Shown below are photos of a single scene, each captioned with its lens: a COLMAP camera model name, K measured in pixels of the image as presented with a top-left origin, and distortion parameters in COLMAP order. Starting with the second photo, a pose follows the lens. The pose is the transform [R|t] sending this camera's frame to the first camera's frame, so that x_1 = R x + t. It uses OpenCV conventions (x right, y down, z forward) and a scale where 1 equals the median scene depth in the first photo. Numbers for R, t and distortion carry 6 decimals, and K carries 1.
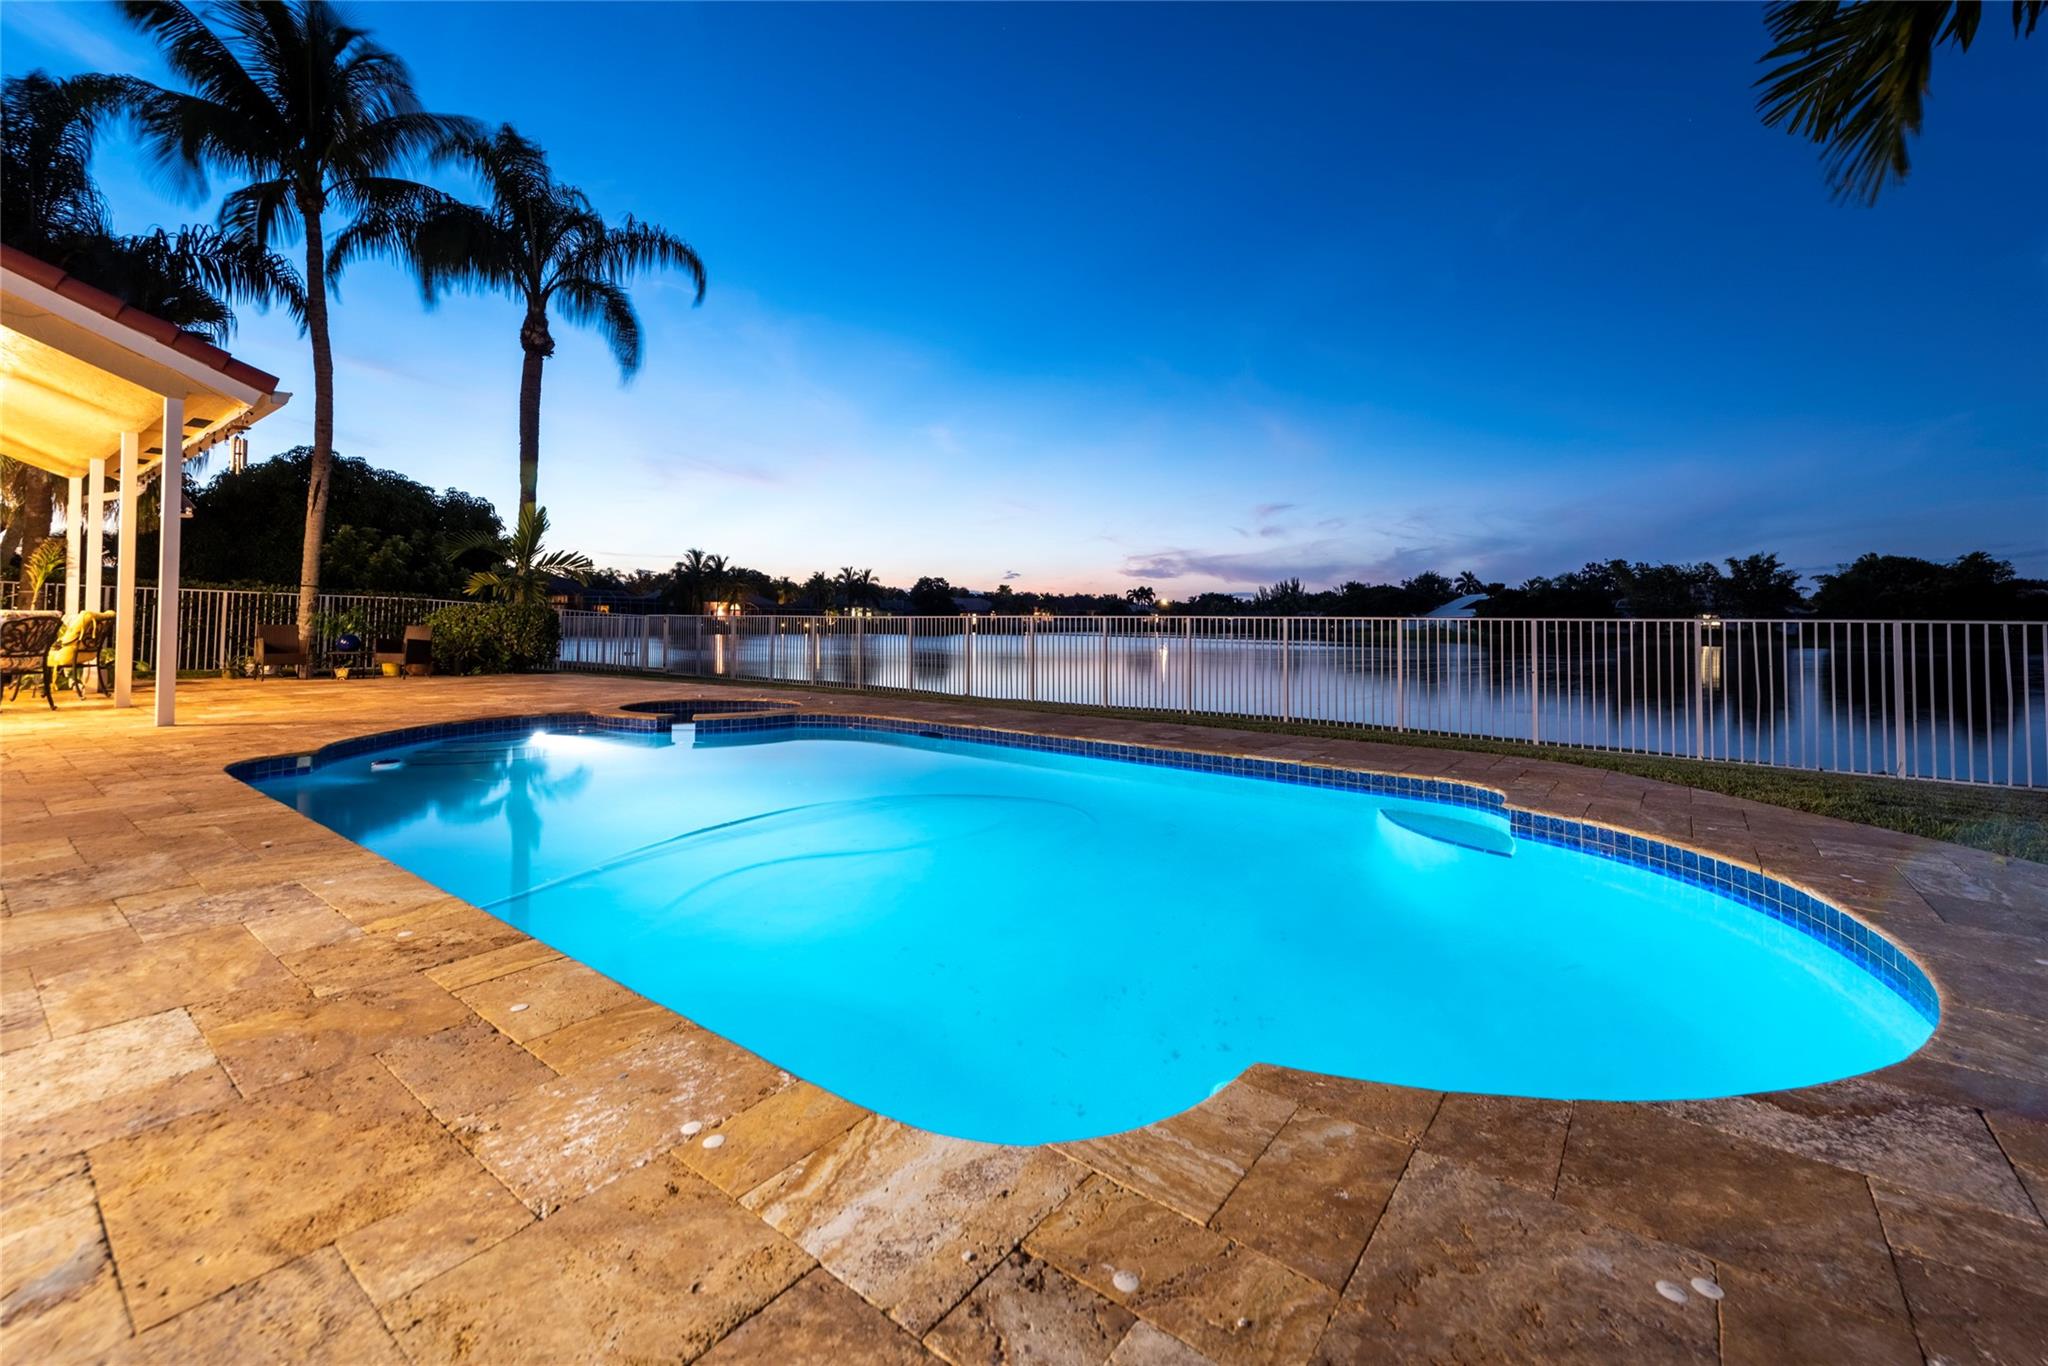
lens RADIAL K [[856.7, 0, 1051.4], [0, 856.7, 611.1], [0, 0, 1]] dist [0.013816, -0.005149]
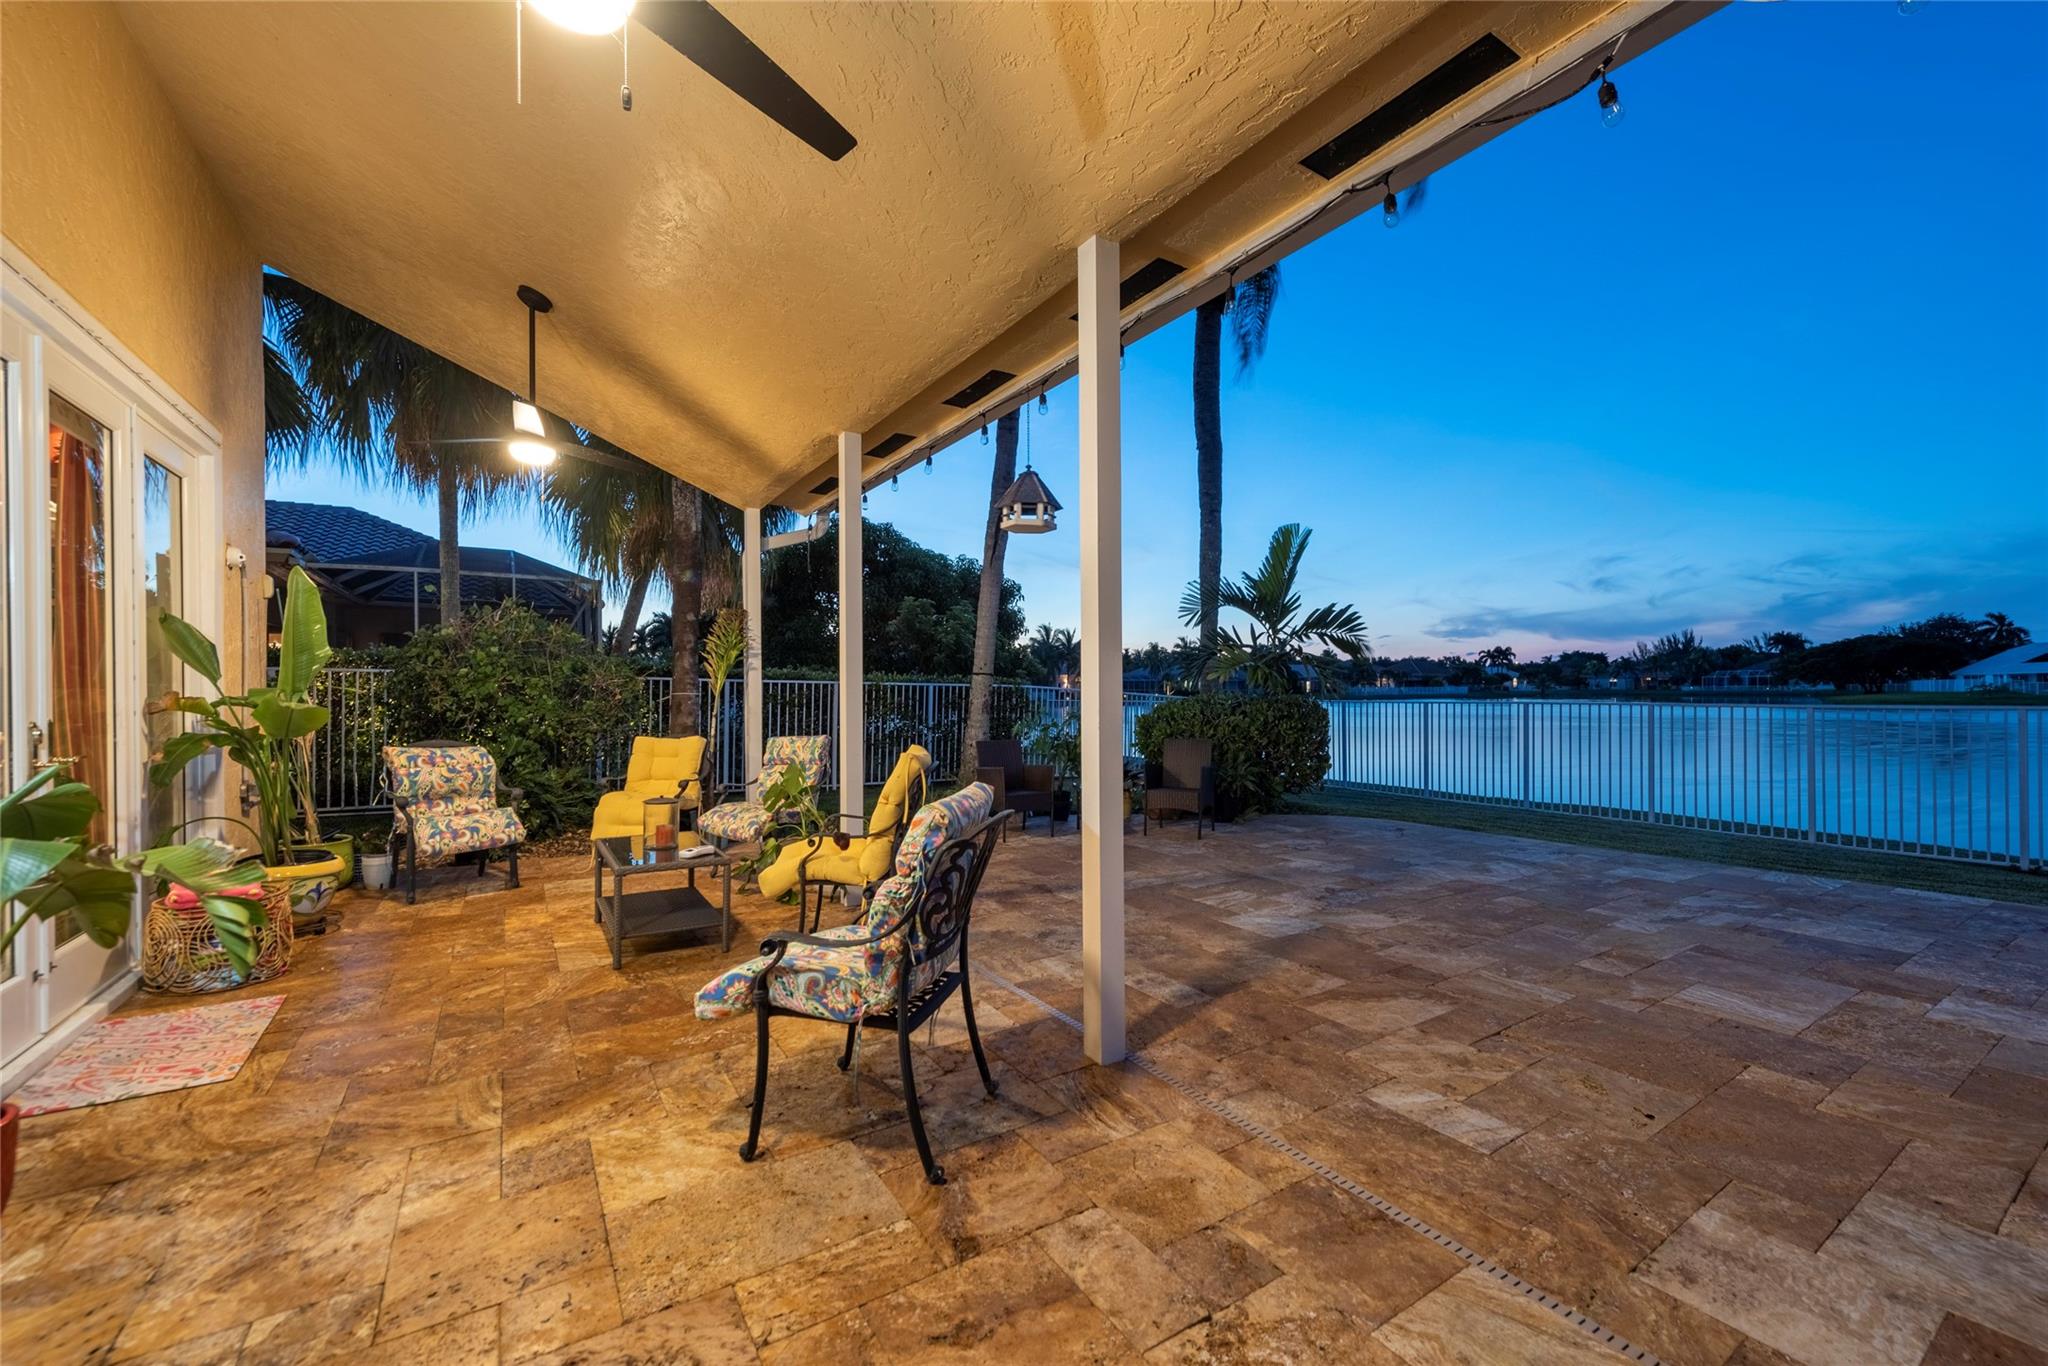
lens RADIAL K [[832.1, 0, 1040.6], [0, 832.1, 698.6], [0, 0, 1]] dist [0.011591, -0.003185]
pose [[0.937009, -0.010903, -0.349135, -0.609475], [0.019264, 0.999605, 0.020482, -0.022925], [0.348774, -0.025918, 0.936848, 0.428438]]
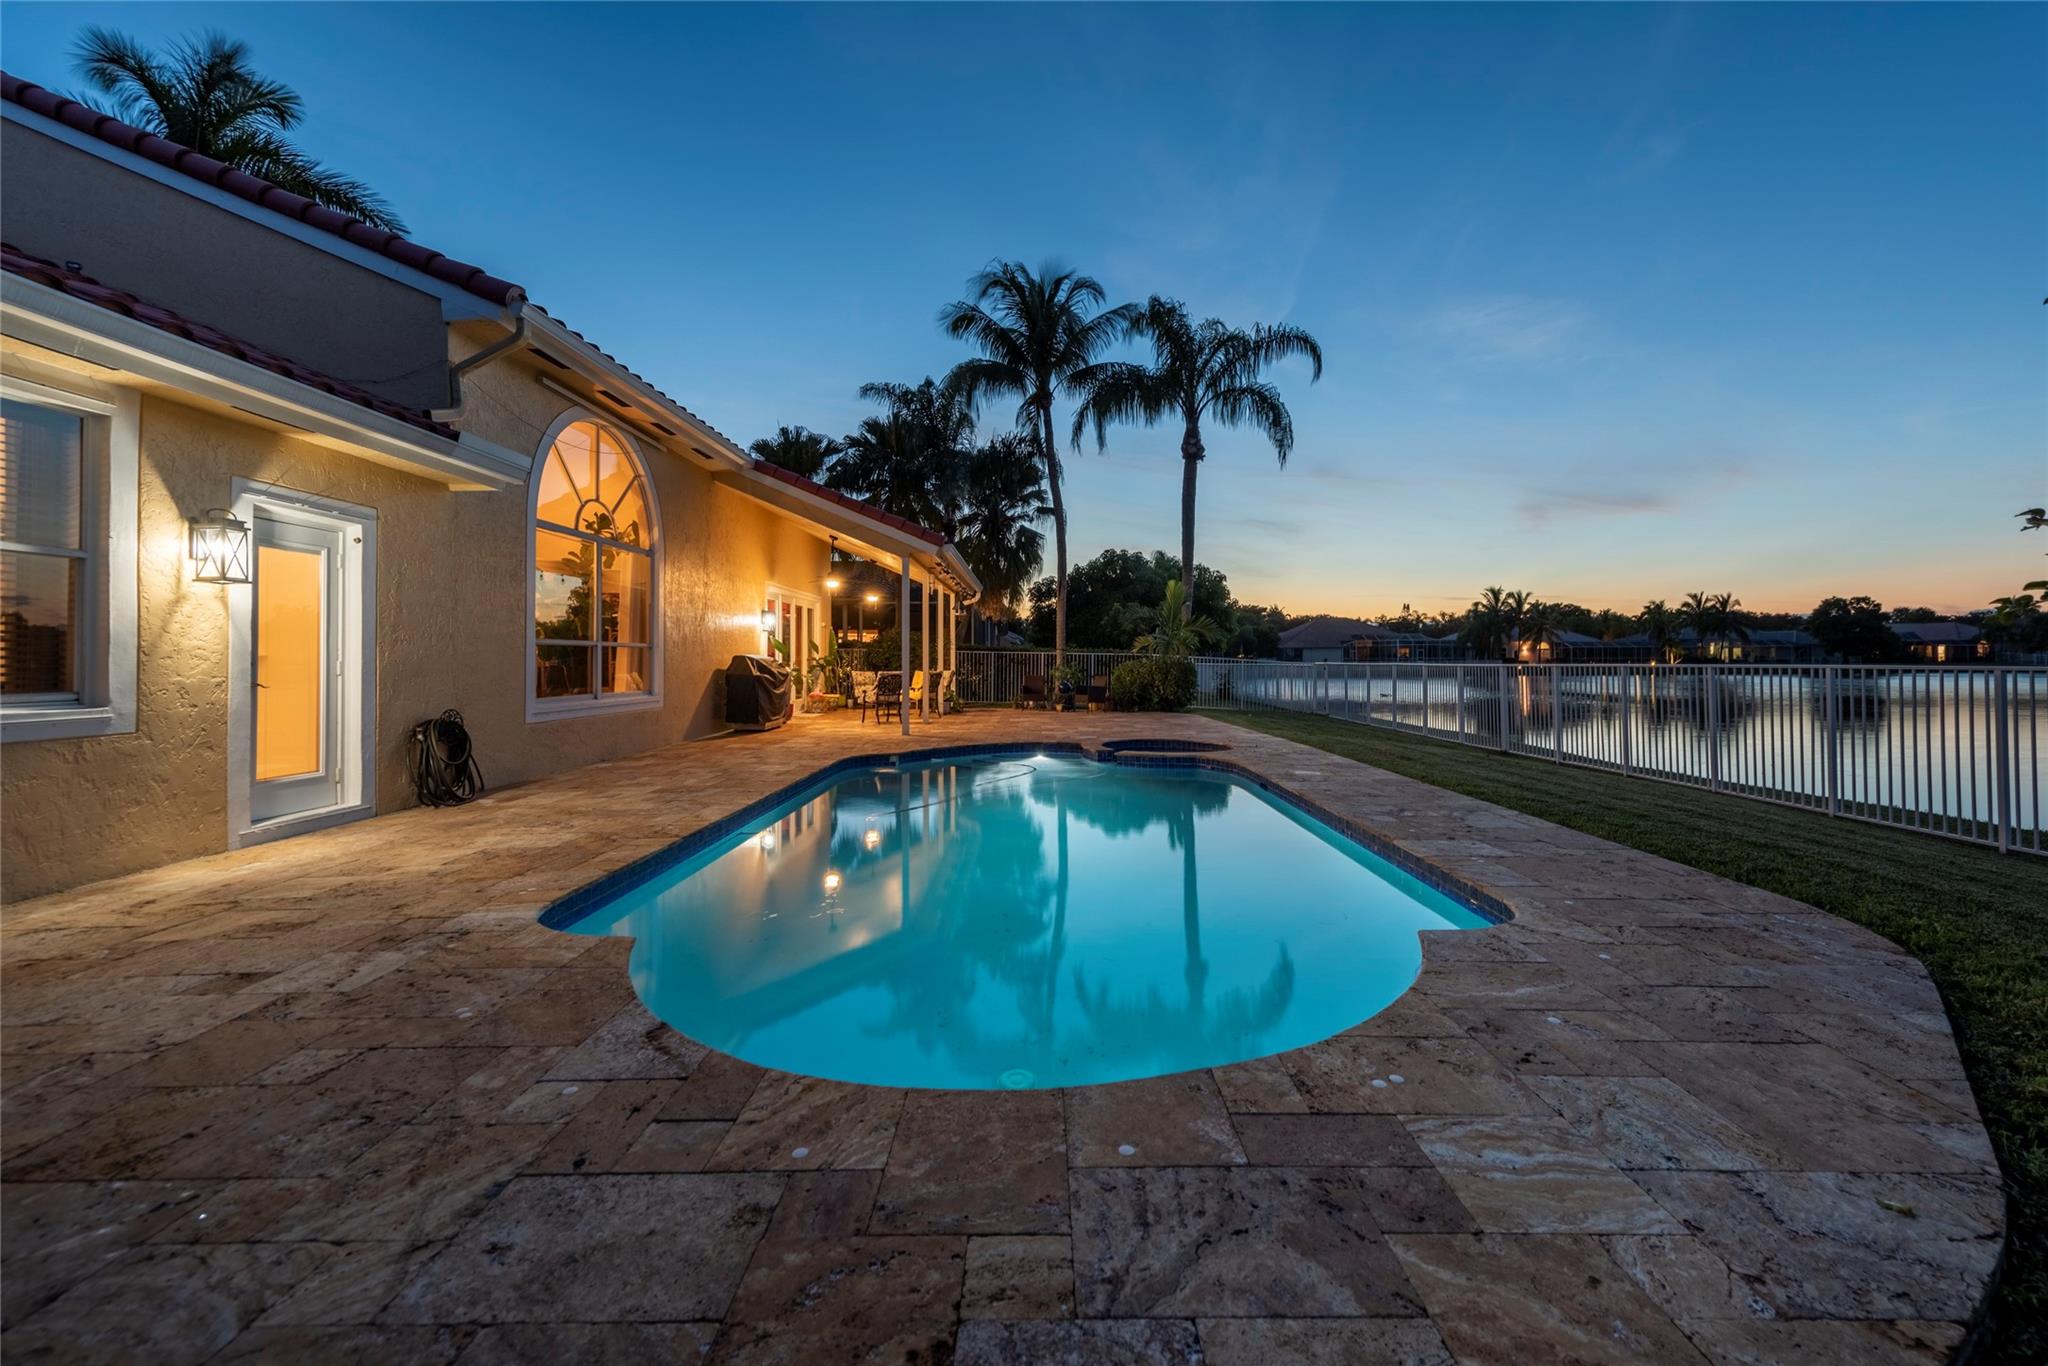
lens RADIAL K [[832.1, 0, 1013.9], [0, 832.1, 663.1], [0, 0, 1]] dist [0.011591, -0.003185]
pose [[0.584817, -0.010908, -0.811092, 0.285686], [0.022133, 0.999752, 0.002514, -0.010707], [0.810863, -0.019421, 0.584914, 0.074700]]
